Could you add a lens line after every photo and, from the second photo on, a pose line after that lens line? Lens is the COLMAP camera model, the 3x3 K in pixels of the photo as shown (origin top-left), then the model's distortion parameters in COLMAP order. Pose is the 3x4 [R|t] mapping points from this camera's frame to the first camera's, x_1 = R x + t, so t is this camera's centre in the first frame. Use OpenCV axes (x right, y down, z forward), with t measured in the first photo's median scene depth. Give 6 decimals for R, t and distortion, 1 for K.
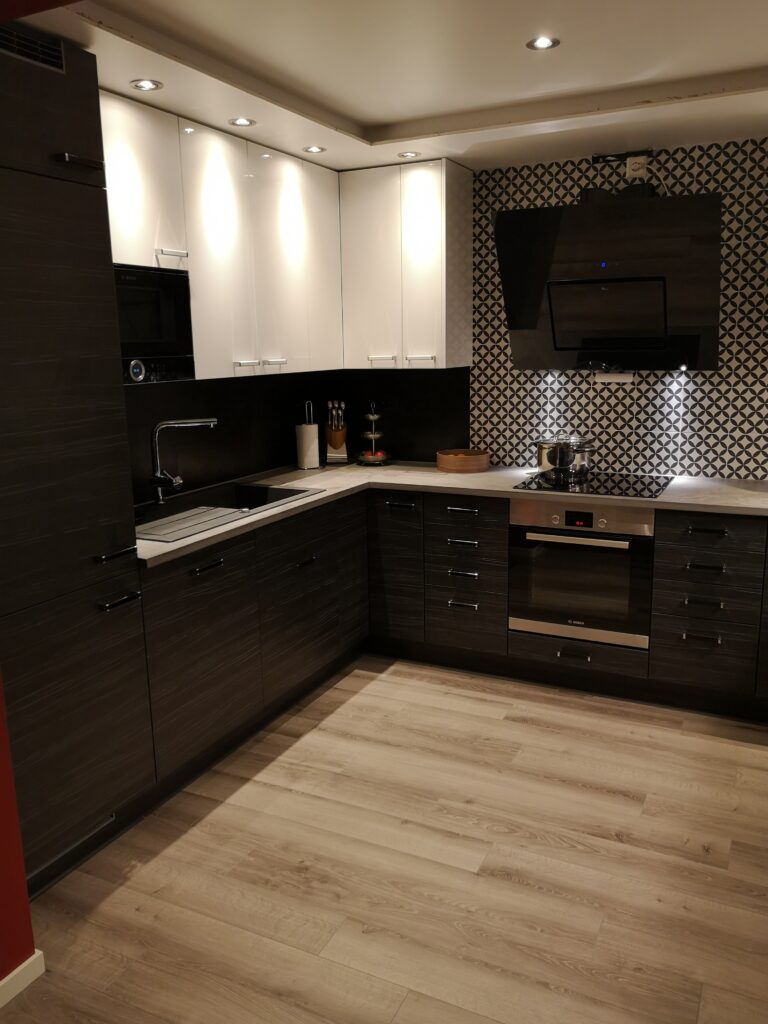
lens RADIAL K [[845.7, 0, 383.3], [0, 845.7, 510.4], [0, 0, 1]] dist [0.021692, -0.010390]
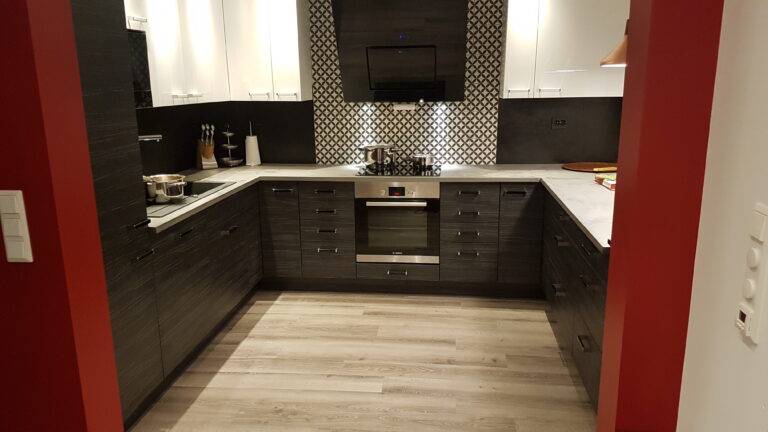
lens RADIAL K [[612.2, 0, 386.7], [0, 612.2, 218.7], [0, 0, 1]] dist [0.169273, -0.115100]
pose [[0.934817, -0.072053, 0.347742, -0.219590], [0.066460, 0.997396, 0.028002, 0.029859], [-0.348854, -0.003066, 0.937172, -0.137497]]
